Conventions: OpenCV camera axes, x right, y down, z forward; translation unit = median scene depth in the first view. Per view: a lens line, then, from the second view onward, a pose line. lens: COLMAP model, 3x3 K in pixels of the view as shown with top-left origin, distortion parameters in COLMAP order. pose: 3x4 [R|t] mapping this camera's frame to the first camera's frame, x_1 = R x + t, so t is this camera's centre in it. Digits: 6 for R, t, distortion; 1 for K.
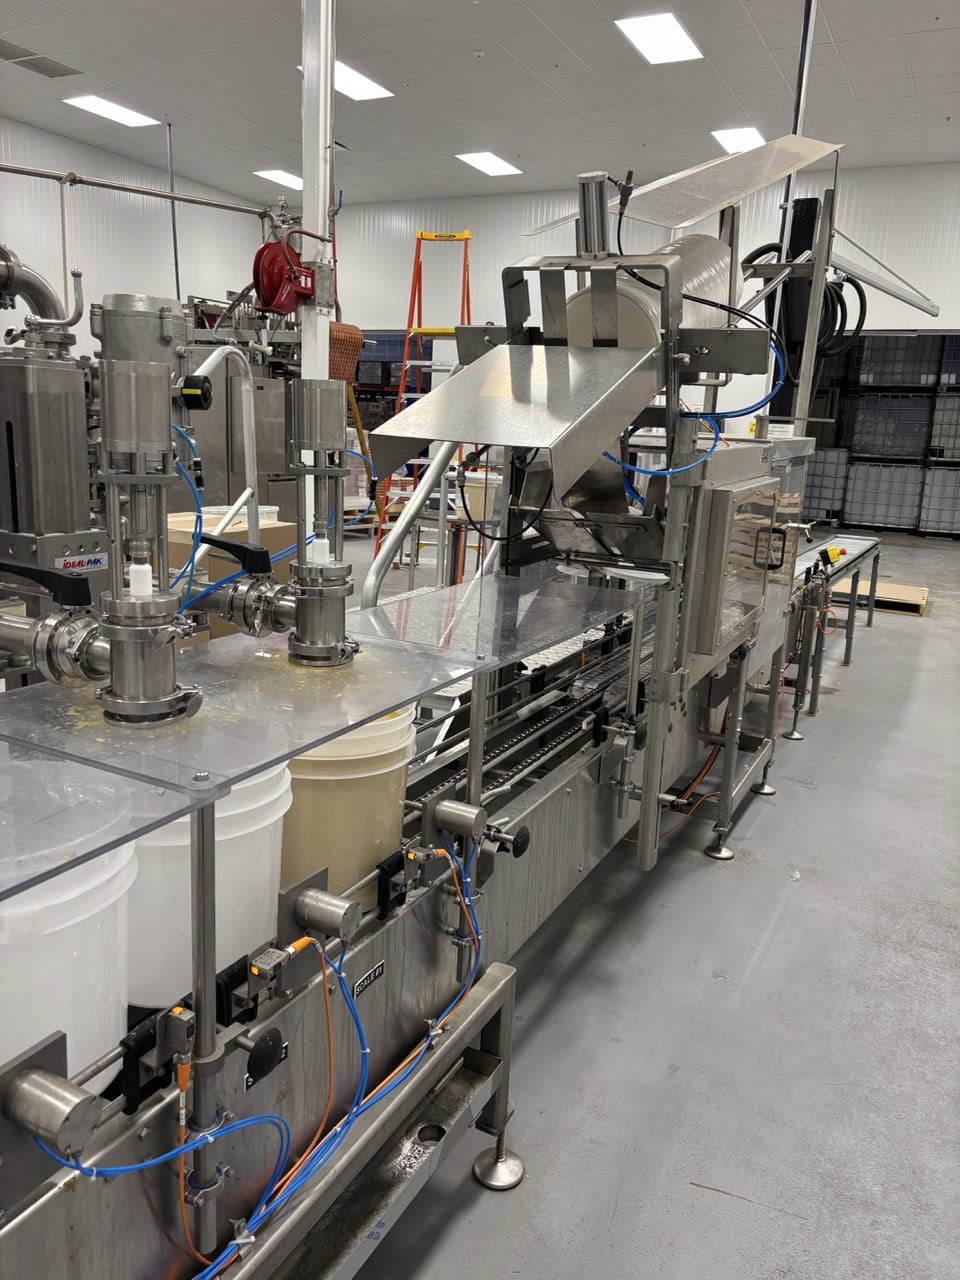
lens RADIAL K [[962.0, 0, 480.0], [0, 962.0, 640.0], [0, 0, 1]] dist [0.060094, -0.073193]
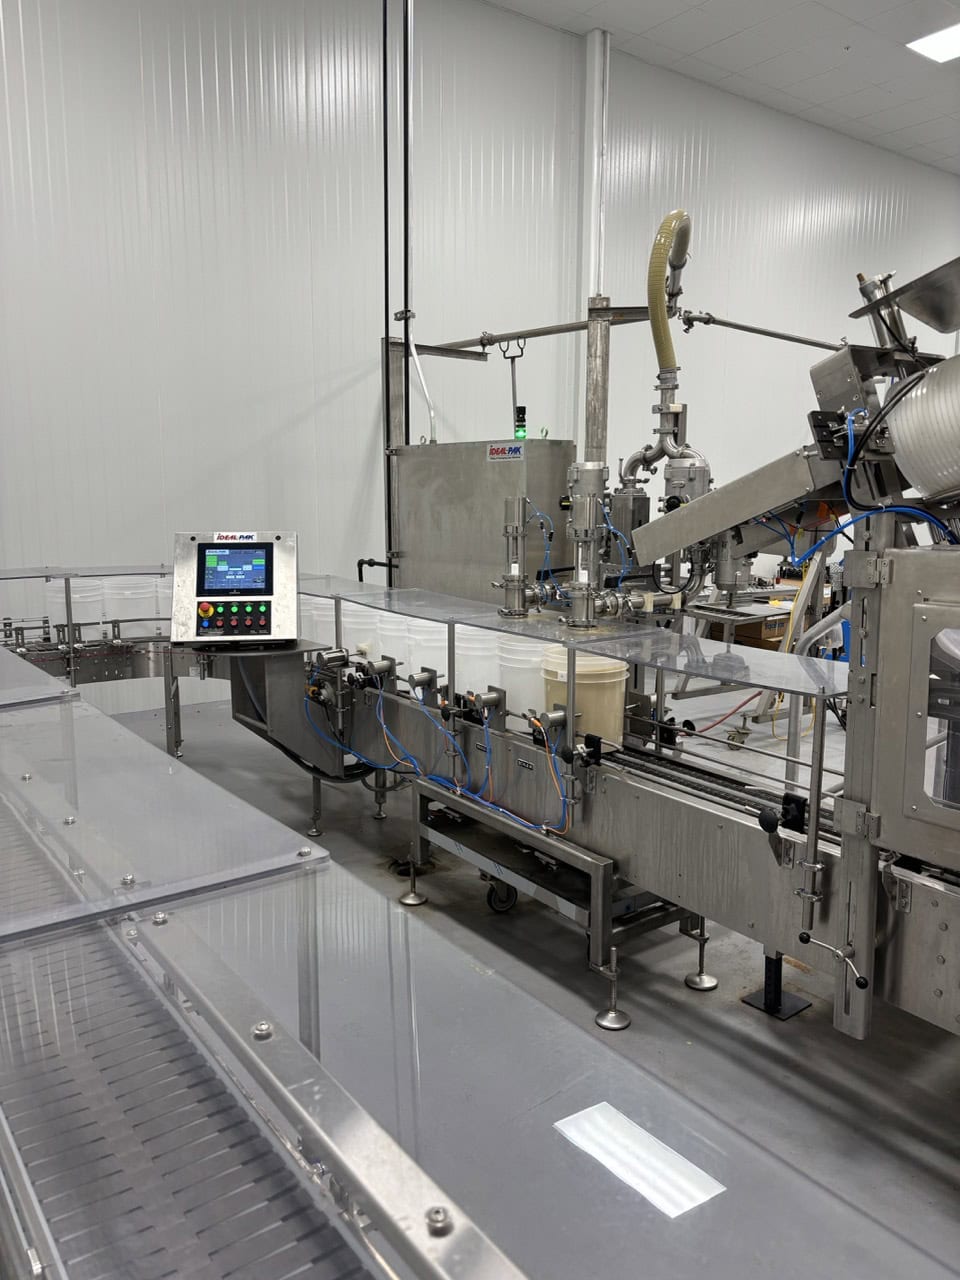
lens RADIAL K [[952.9, 0, 480.0], [0, 952.9, 640.0], [0, 0, 1]] dist [0.058604, -0.070956]
pose [[-0.432612, 0.104076, -0.895553, 0.702783], [-0.219895, 0.951137, 0.216760, -0.139940], [0.874353, 0.290700, -0.388587, 0.643271]]
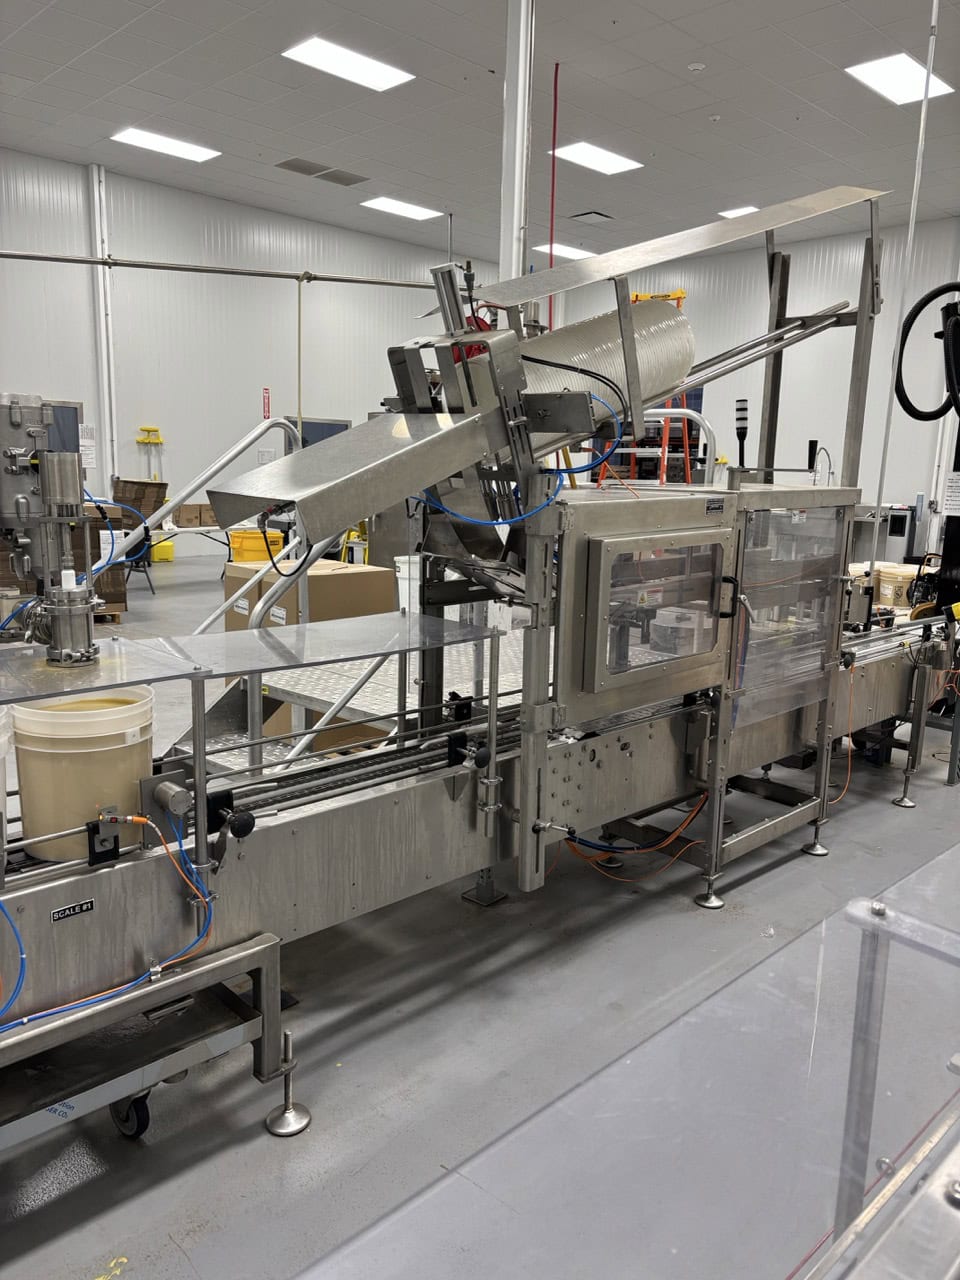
lens RADIAL K [[952.9, 0, 480.0], [0, 952.9, 640.0], [0, 0, 1]] dist [0.058604, -0.070956]
pose [[0.945557, 0.040849, -0.322882, 0.305381], [-0.056895, 0.997562, -0.040410, 0.004206], [0.320444, 0.056580, 0.945576, -0.021666]]
